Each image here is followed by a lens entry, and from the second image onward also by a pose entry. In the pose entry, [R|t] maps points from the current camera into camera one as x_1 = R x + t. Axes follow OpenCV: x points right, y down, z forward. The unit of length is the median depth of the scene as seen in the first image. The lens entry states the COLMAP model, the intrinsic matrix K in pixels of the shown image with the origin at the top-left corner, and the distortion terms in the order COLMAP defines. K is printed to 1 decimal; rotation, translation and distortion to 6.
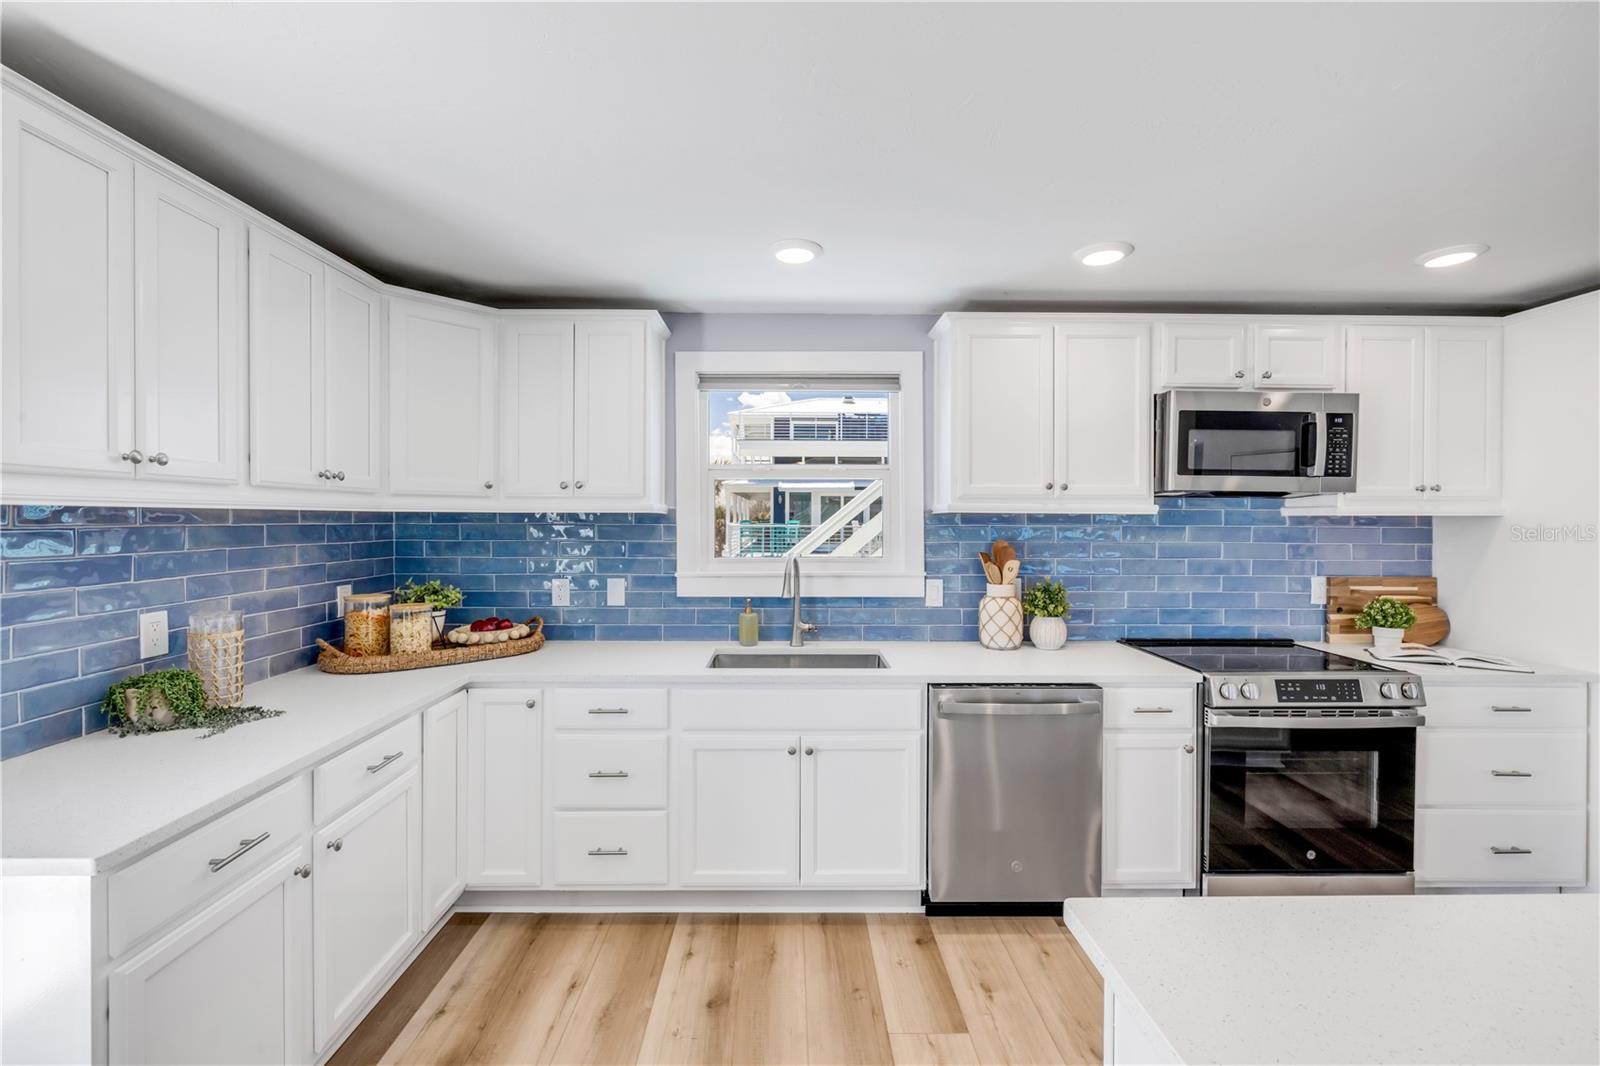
lens RADIAL K [[674.6, 0, 796.8], [0, 674.6, 523.8], [0, 0, 1]] dist [0.001339, 0.000138]
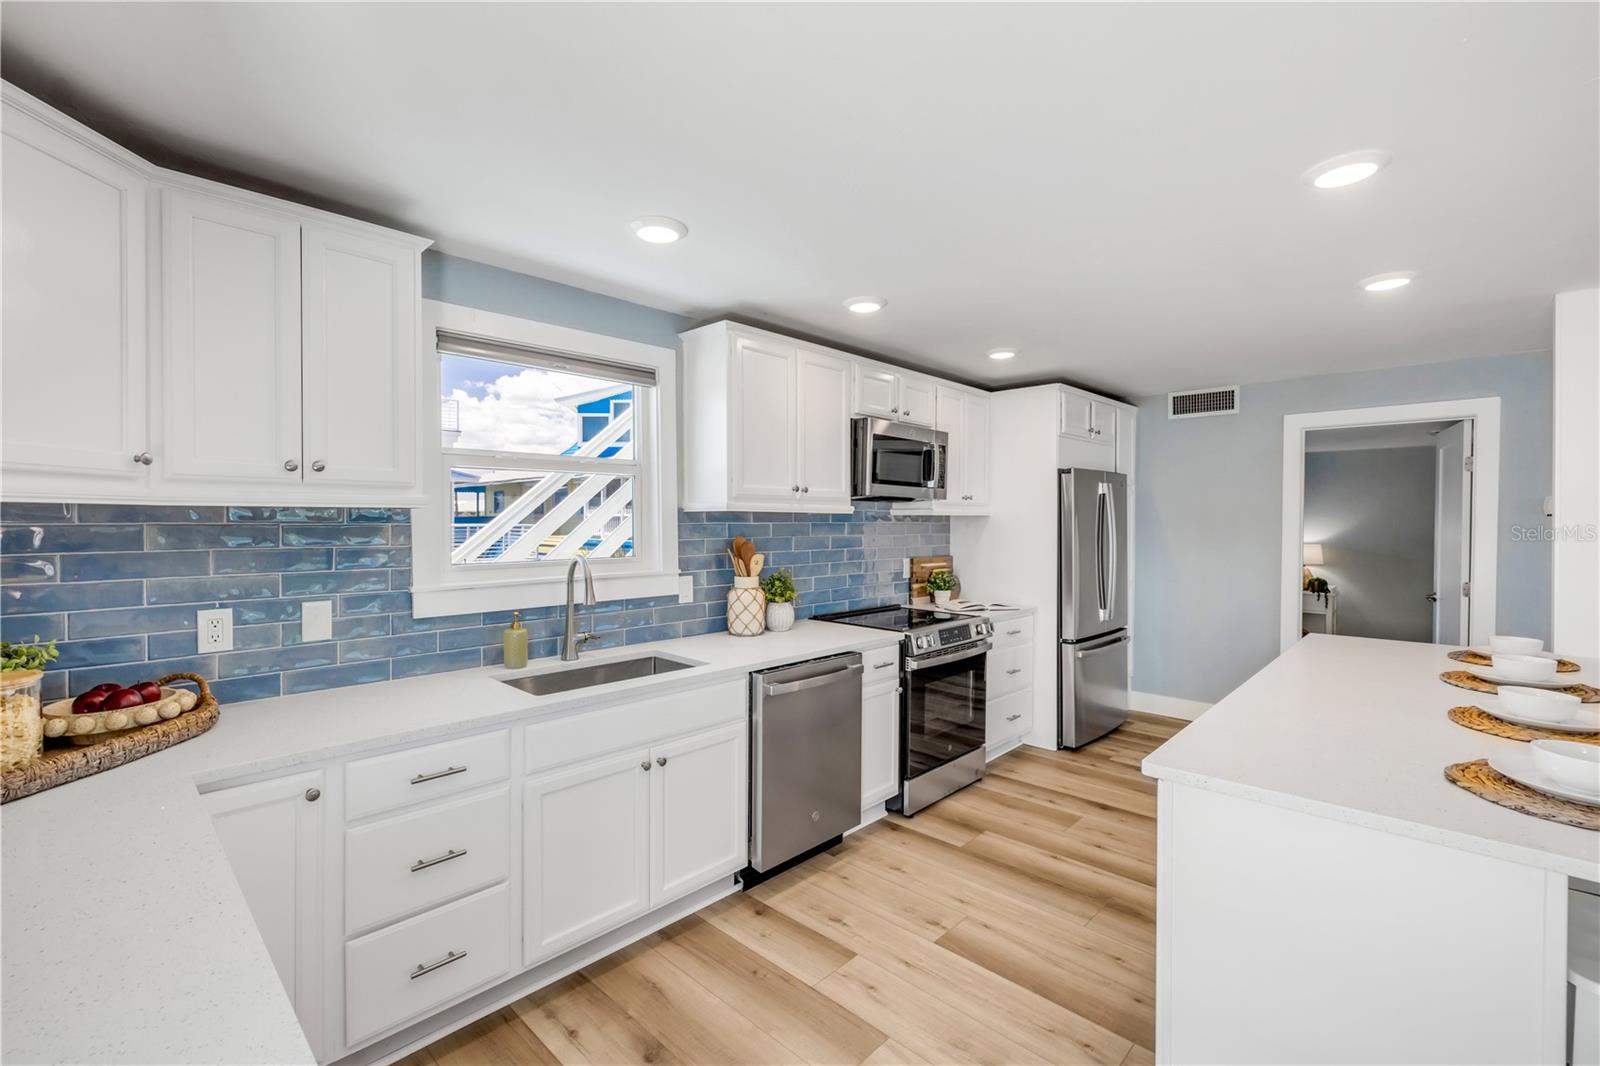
lens RADIAL K [[690.5, 0, 792.7], [0, 690.5, 528.5], [0, 0, 1]] dist [-0.000692, 0.000487]
pose [[0.708891, -0.009704, 0.705251, -0.463469], [0.003291, 0.999940, 0.010450, -0.000244], [-0.705310, -0.005087, 0.708880, 0.161767]]
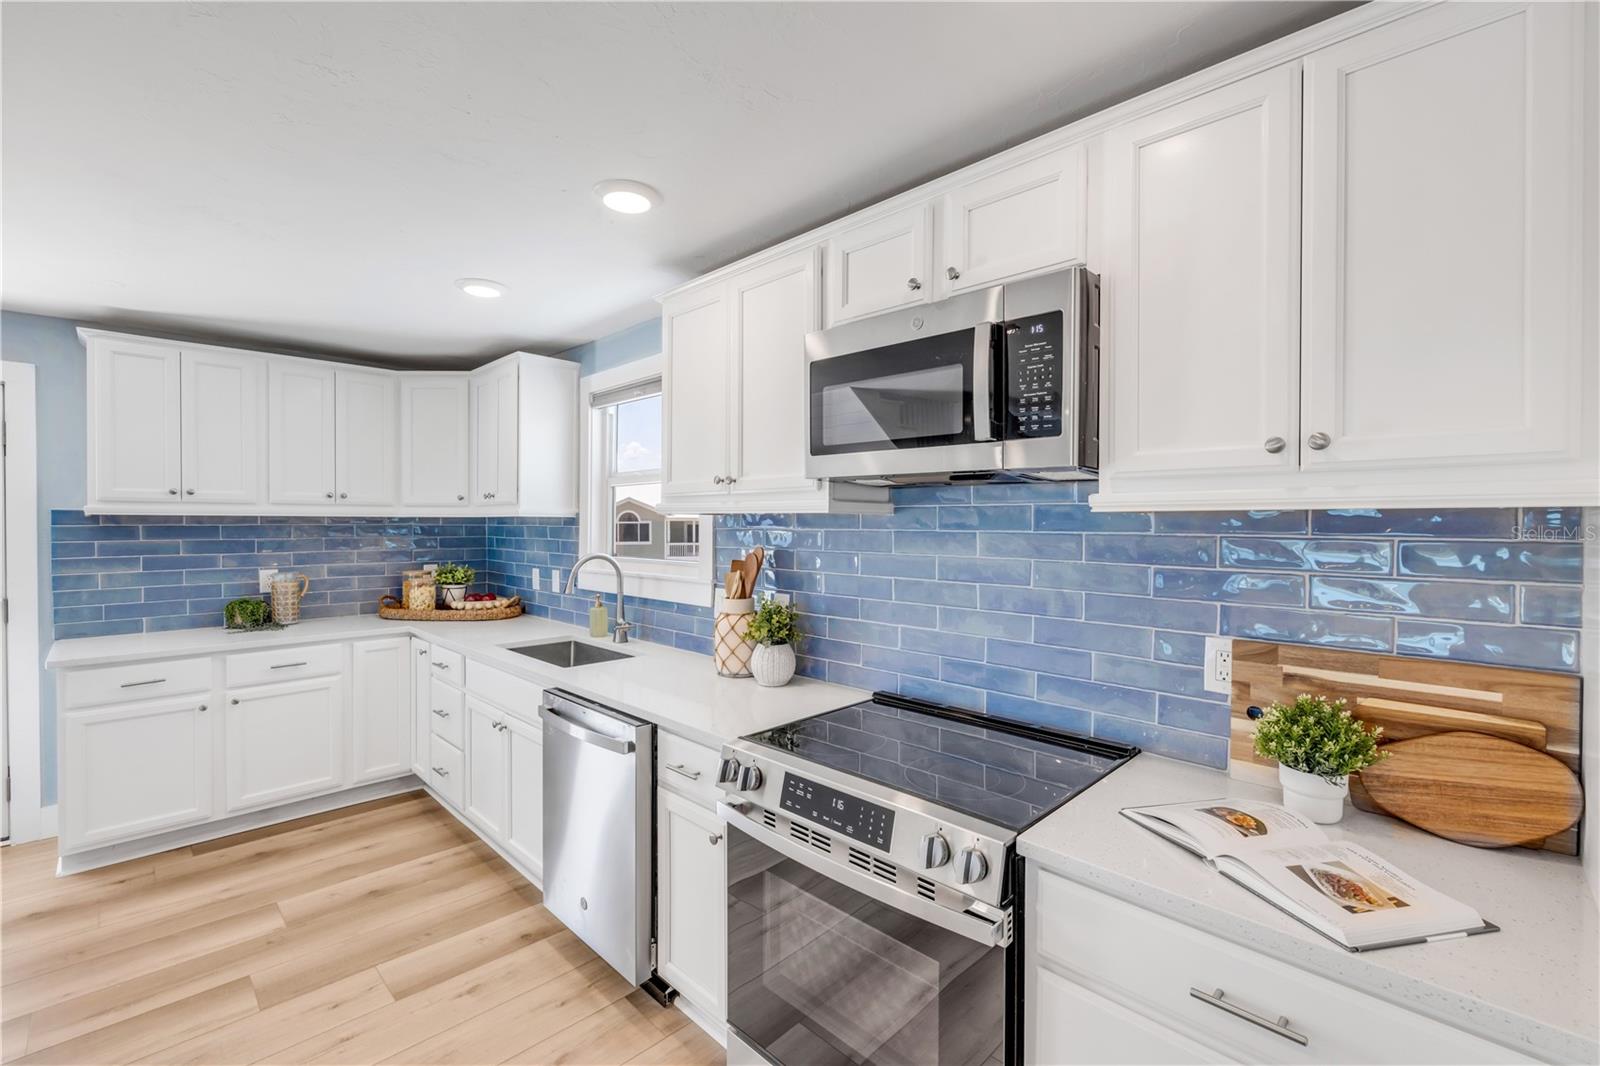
lens RADIAL K [[690.5, 0, 792.7], [0, 690.5, 528.5], [0, 0, 1]] dist [-0.000692, 0.000487]
pose [[0.694538, 0.005071, -0.719438, 1.025311], [-0.005599, 0.999983, 0.001643, 0.000723], [0.719434, 0.002887, 0.694555, 0.480619]]
